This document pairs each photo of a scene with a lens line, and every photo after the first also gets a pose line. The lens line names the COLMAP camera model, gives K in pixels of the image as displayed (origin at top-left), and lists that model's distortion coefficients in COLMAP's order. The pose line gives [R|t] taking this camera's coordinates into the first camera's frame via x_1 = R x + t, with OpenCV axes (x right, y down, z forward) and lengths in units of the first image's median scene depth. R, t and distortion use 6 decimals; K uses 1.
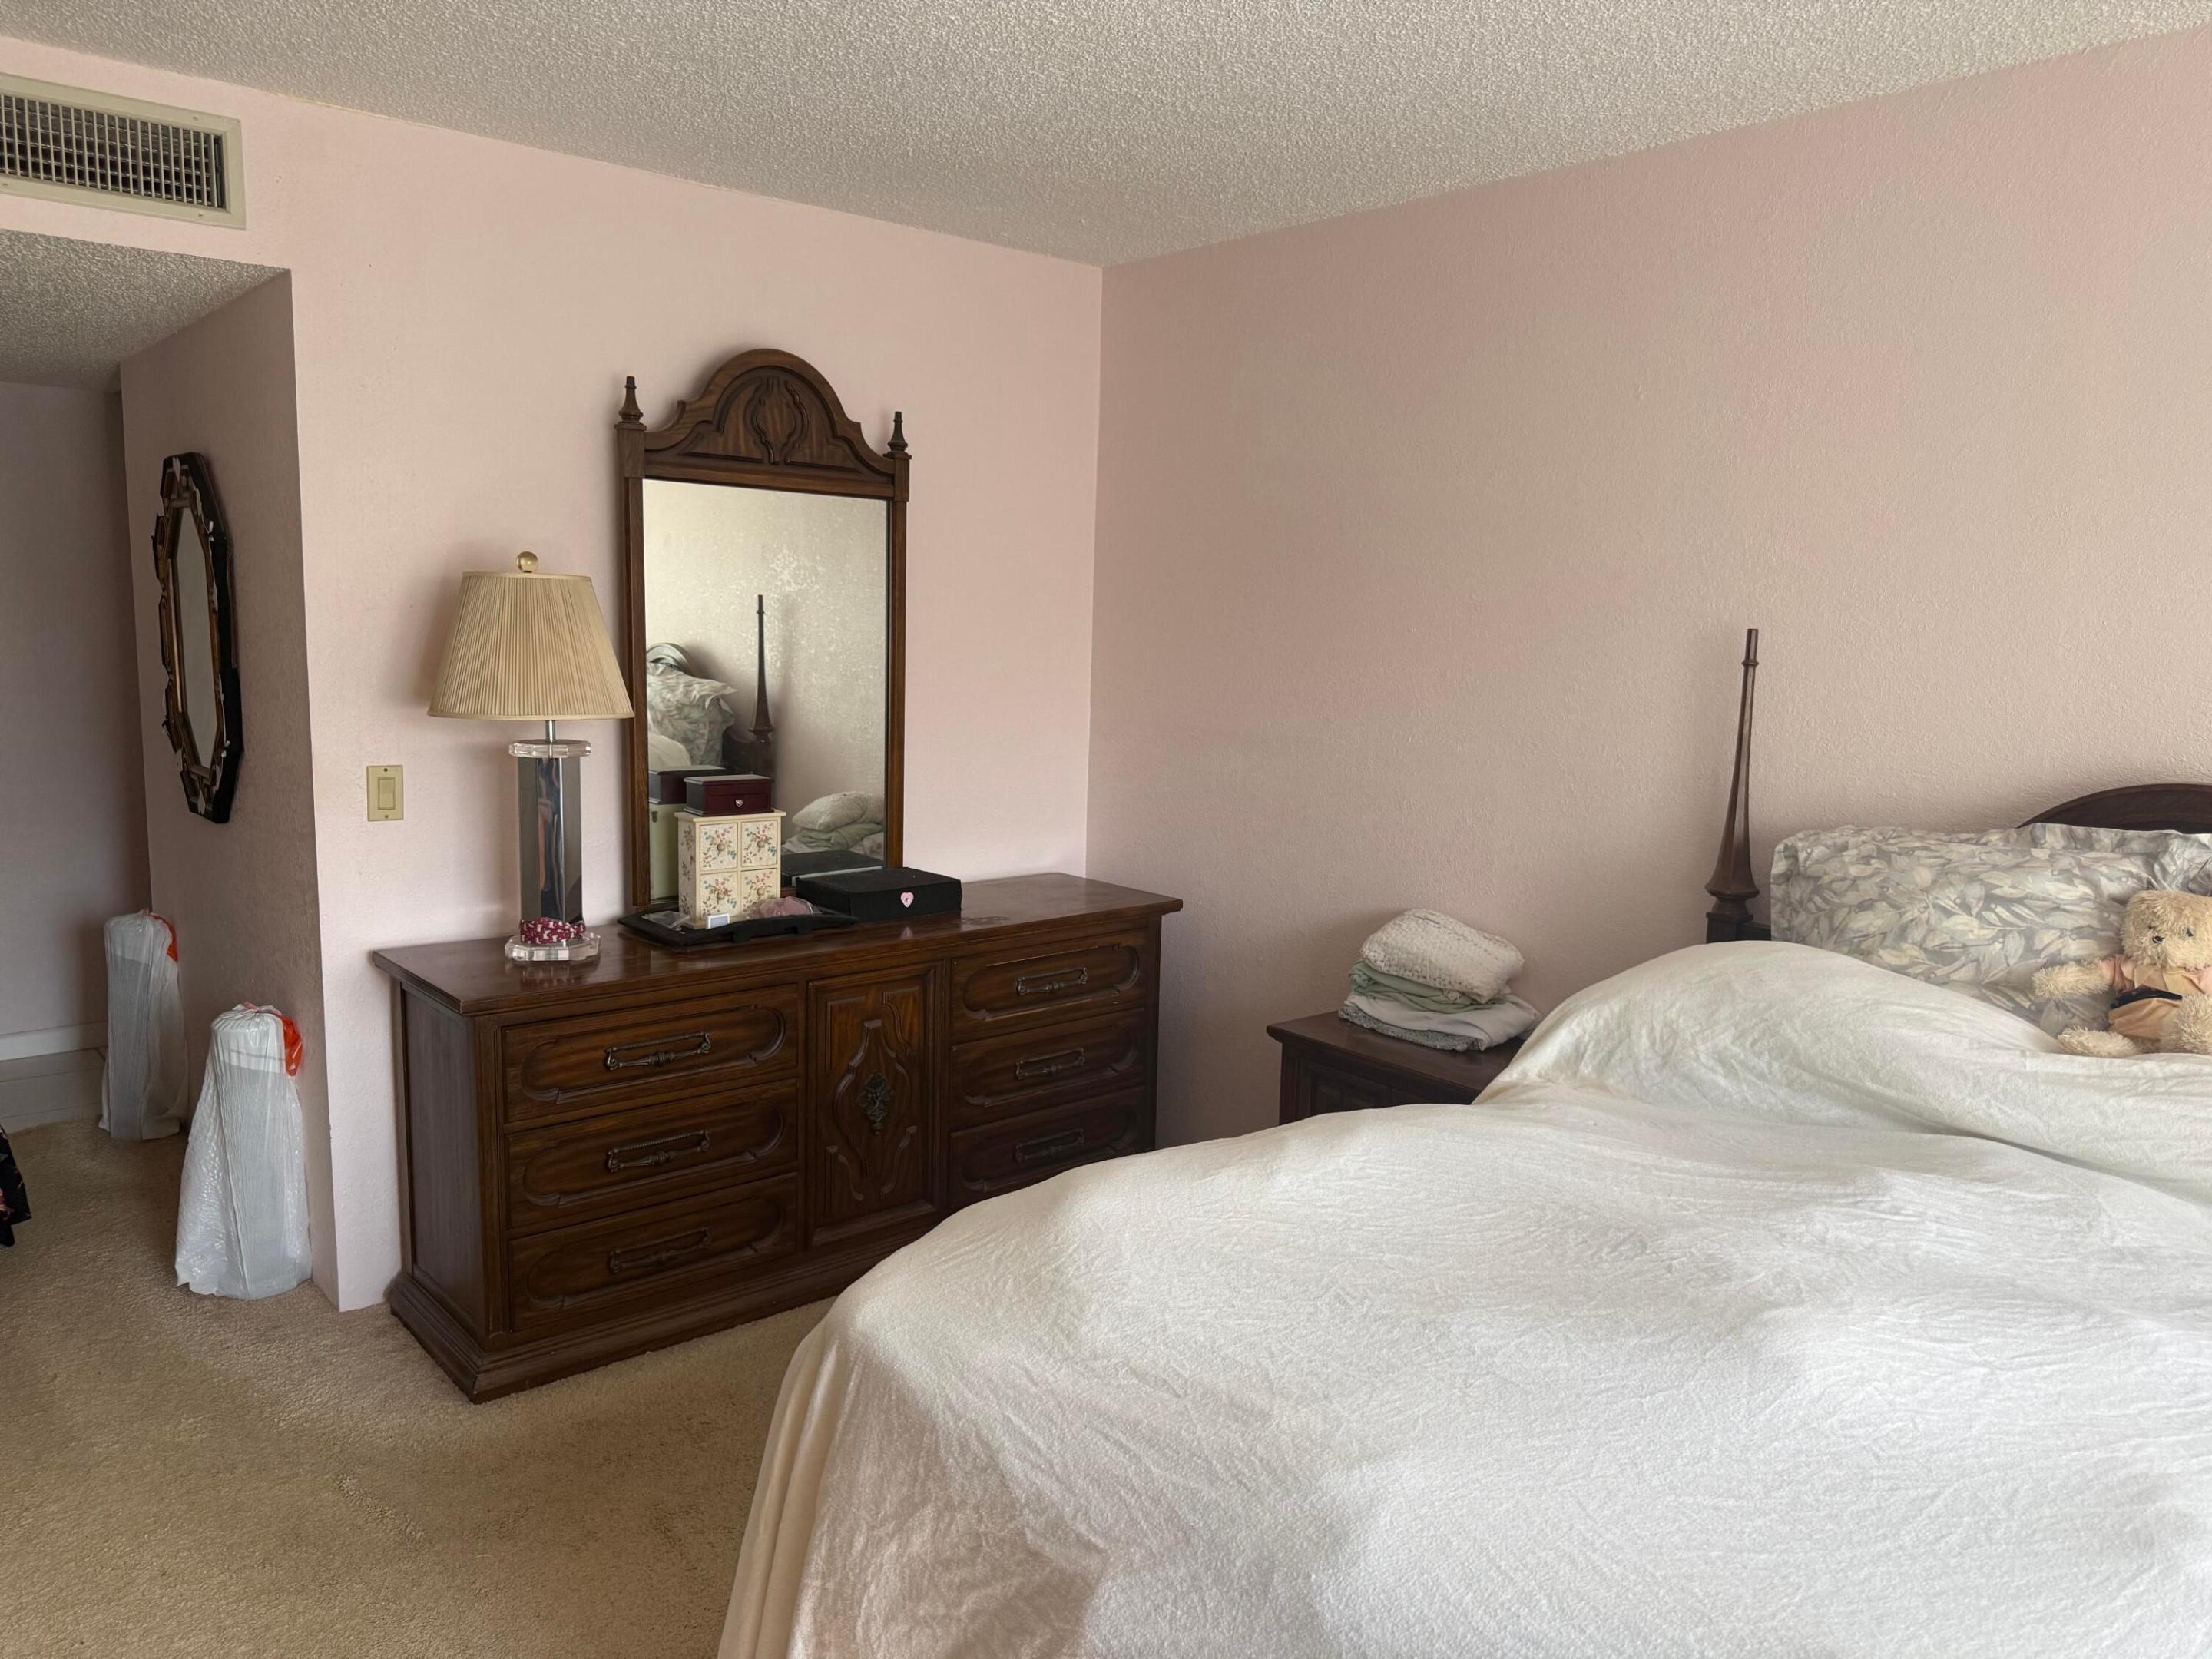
lens RADIAL K [[1561.8, 0, 1101.4], [0, 1561.8, 857.2], [0, 0, 1]] dist [0.063893, -0.077585]
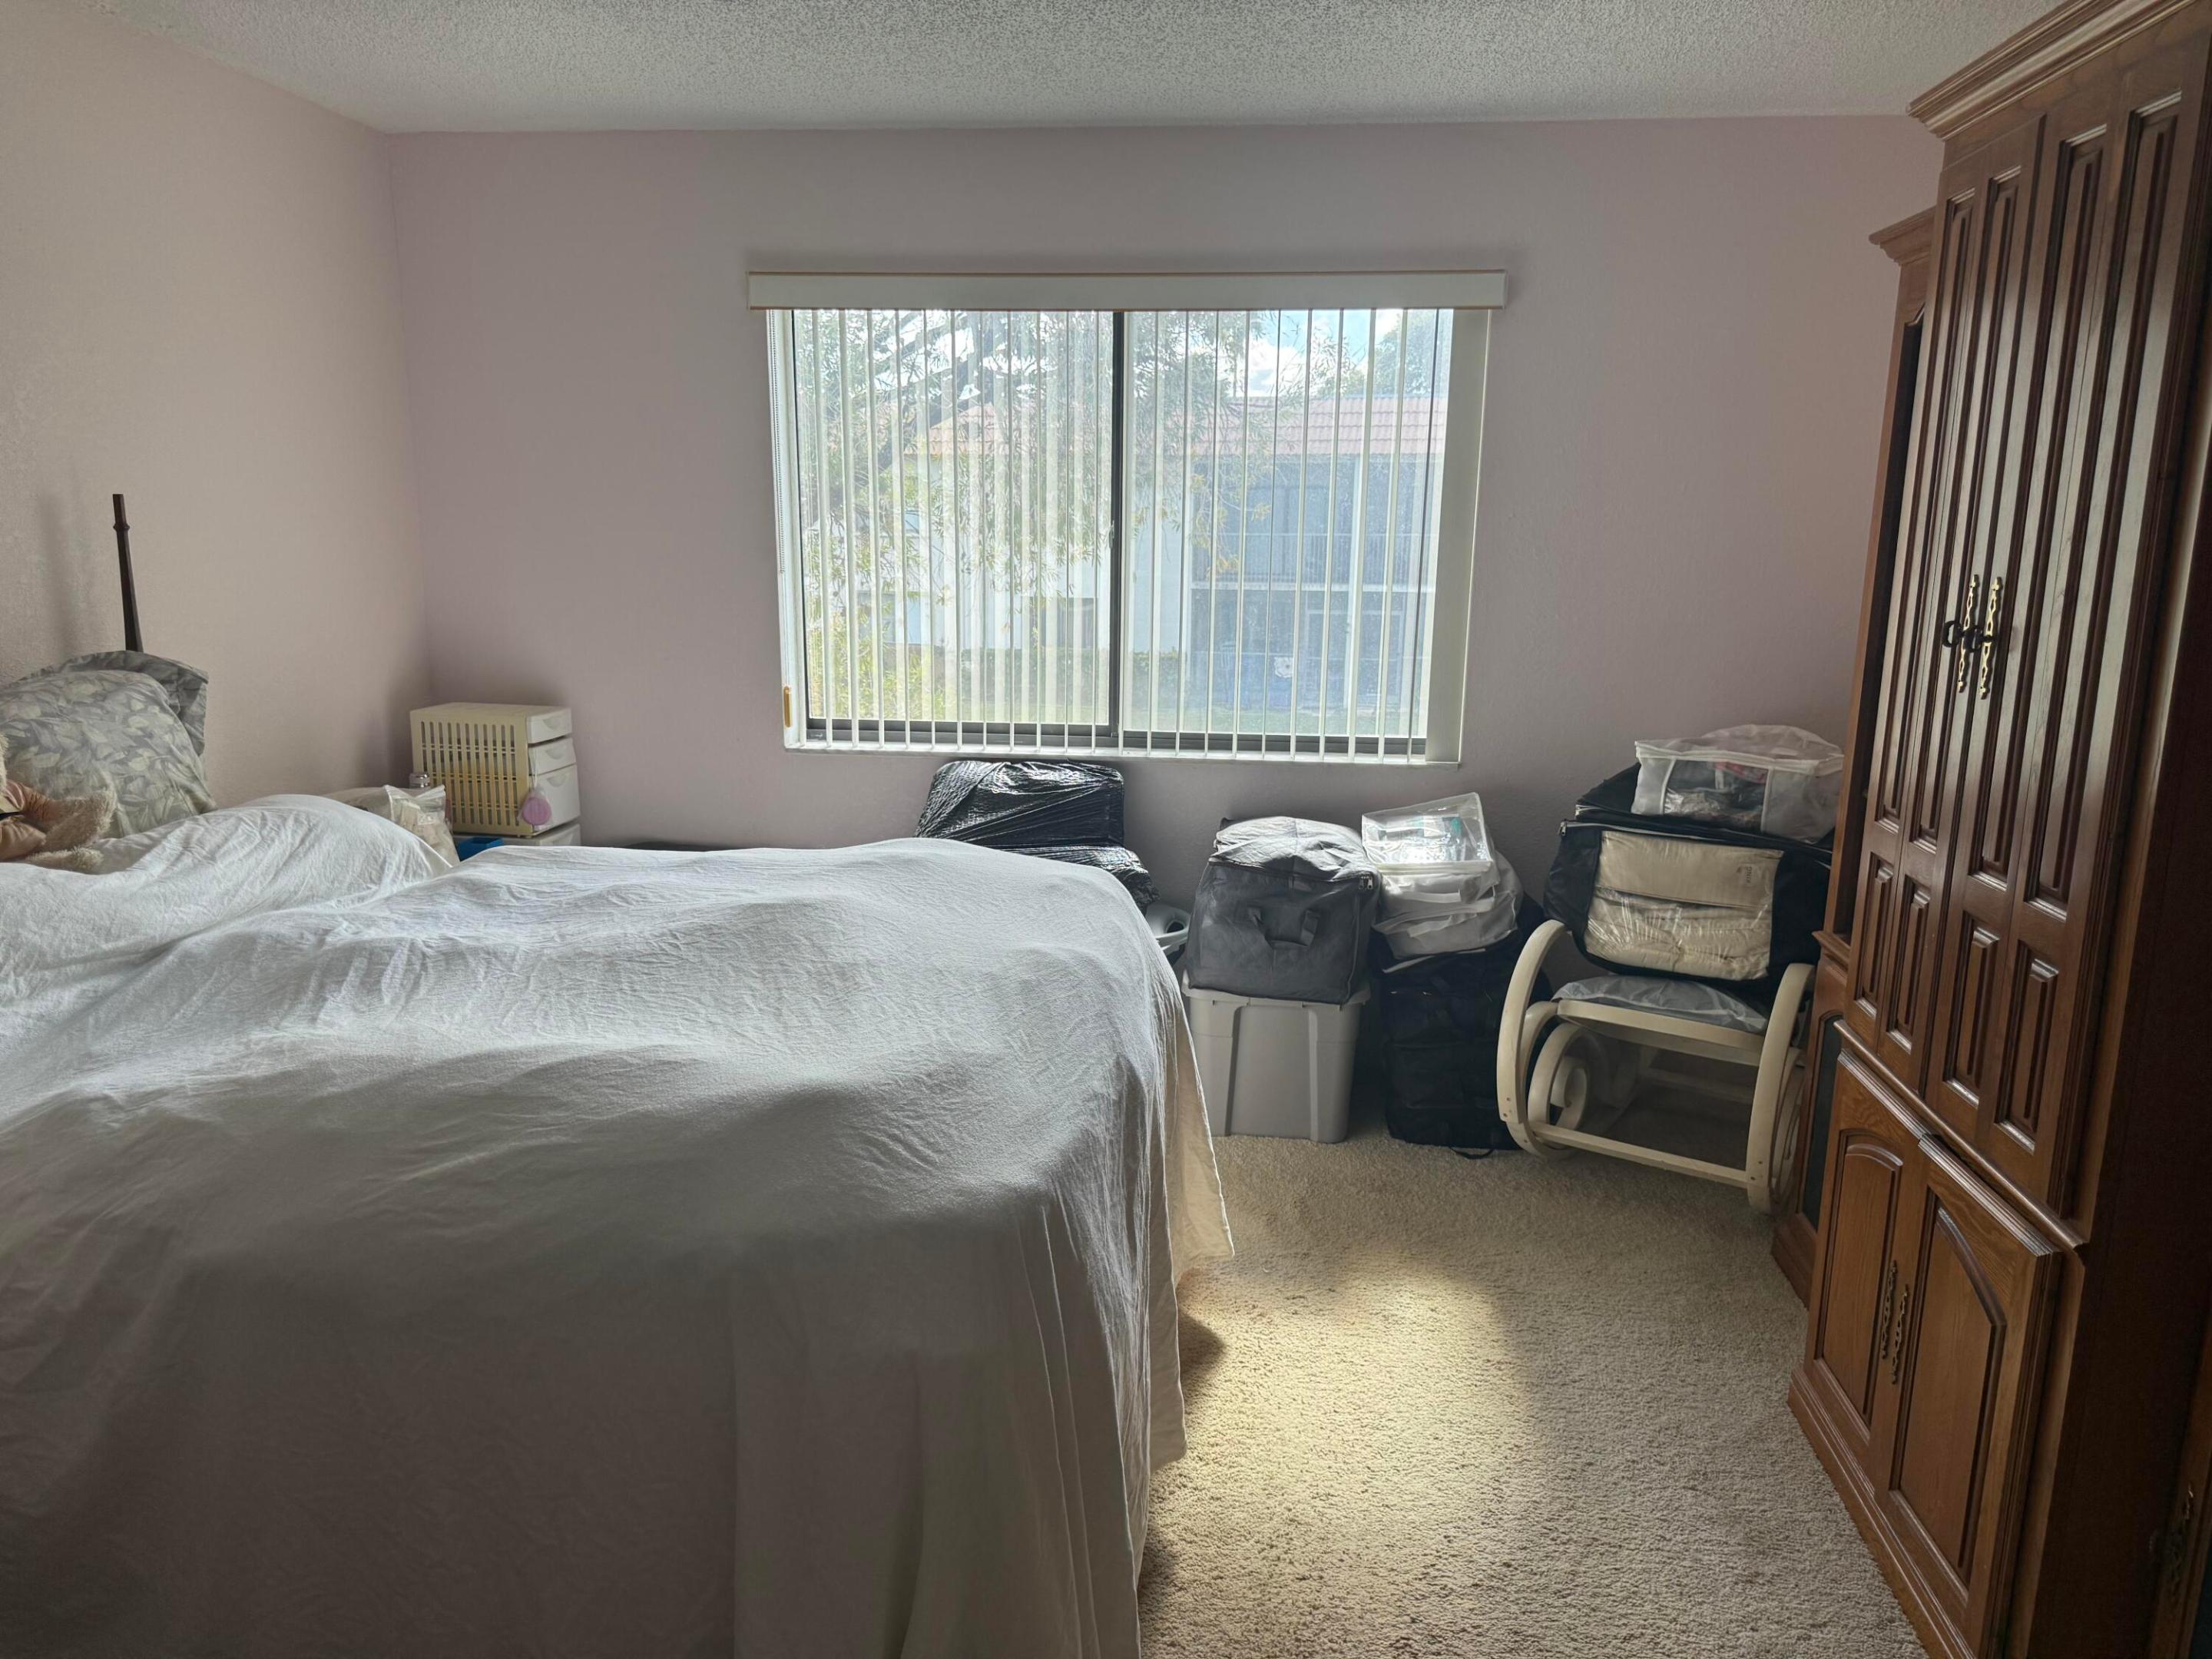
lens RADIAL K [[1561.8, 0, 1101.4], [0, 1561.8, 857.2], [0, 0, 1]] dist [0.063893, -0.077585]
pose [[-0.674548, -0.194852, 0.712051, -0.687272], [0.090419, 0.935469, 0.341646, -0.207736], [-0.732672, 0.294840, -0.613401, 1.178057]]
